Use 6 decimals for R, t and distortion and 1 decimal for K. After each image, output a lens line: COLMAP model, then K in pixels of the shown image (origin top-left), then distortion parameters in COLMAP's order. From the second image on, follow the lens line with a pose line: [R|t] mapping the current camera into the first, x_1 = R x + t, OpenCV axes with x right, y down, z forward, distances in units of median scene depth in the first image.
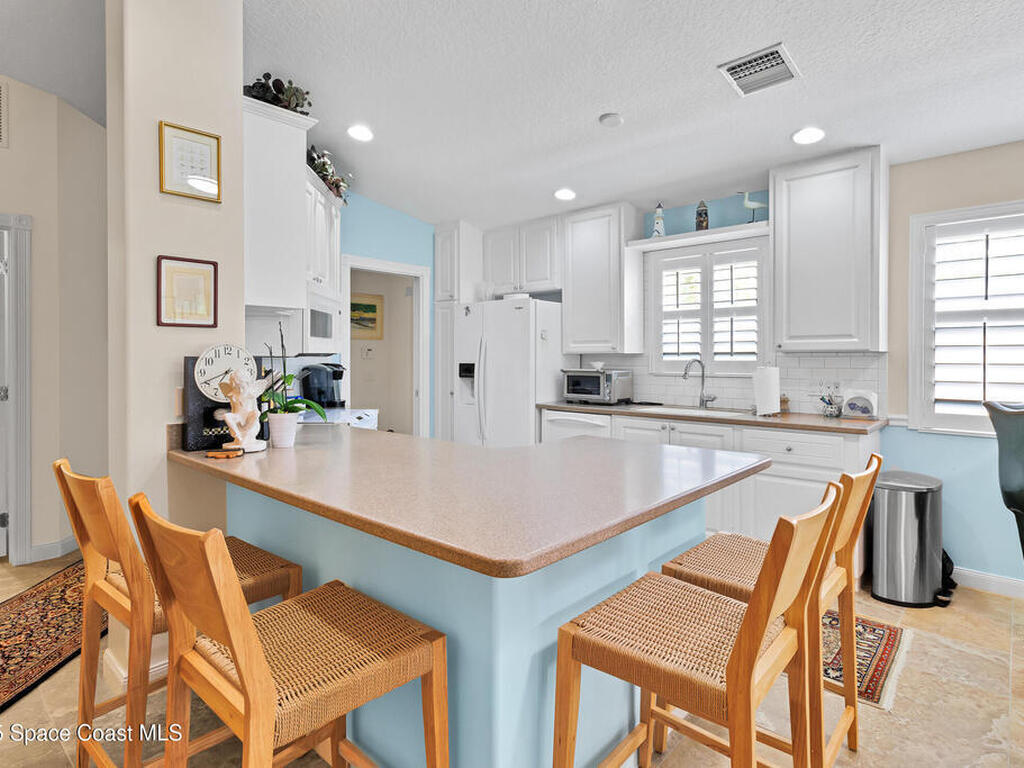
lens RADIAL K [[559.1, 0, 528.1], [0, 559.1, 360.9], [0, 0, 1]] dist [0.003830, 0.001193]
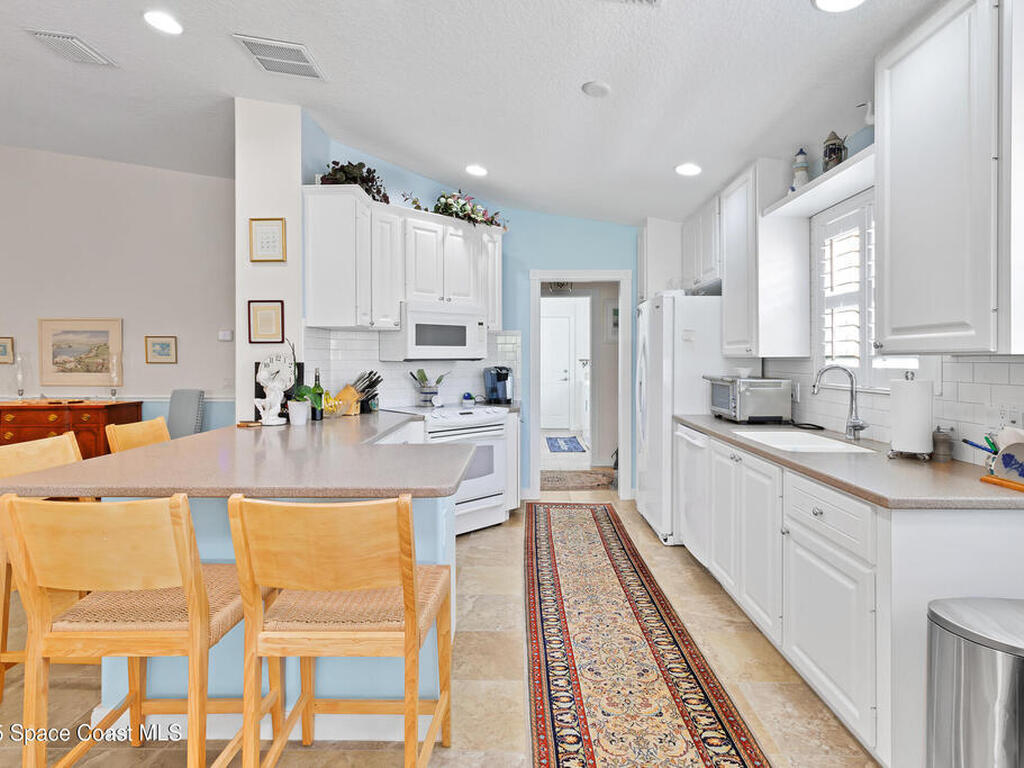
lens RADIAL K [[548.1, 0, 513.5], [0, 548.1, 366.5], [0, 0, 1]] dist [0.001007, 0.000777]
pose [[0.657015, 0.010333, -0.753806, 0.694146], [-0.004217, 0.999941, 0.010032, -0.008952], [0.753865, -0.003413, 0.657020, 0.340821]]
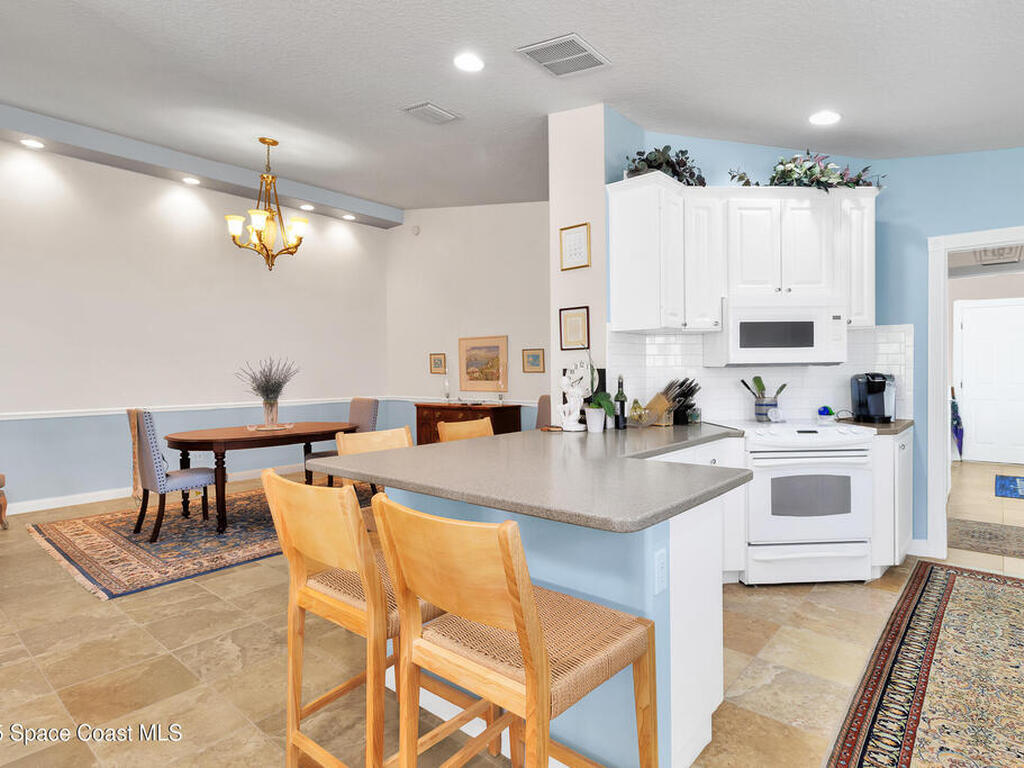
lens RADIAL K [[554.6, 0, 519.8], [0, 554.6, 384.9], [0, 0, 1]] dist [0.001271, 0.000870]
pose [[0.026795, 0.022631, -0.999385, 0.663061], [0.003502, 0.999735, 0.022733, 0.001777], [0.999635, -0.004109, 0.026709, 0.539006]]
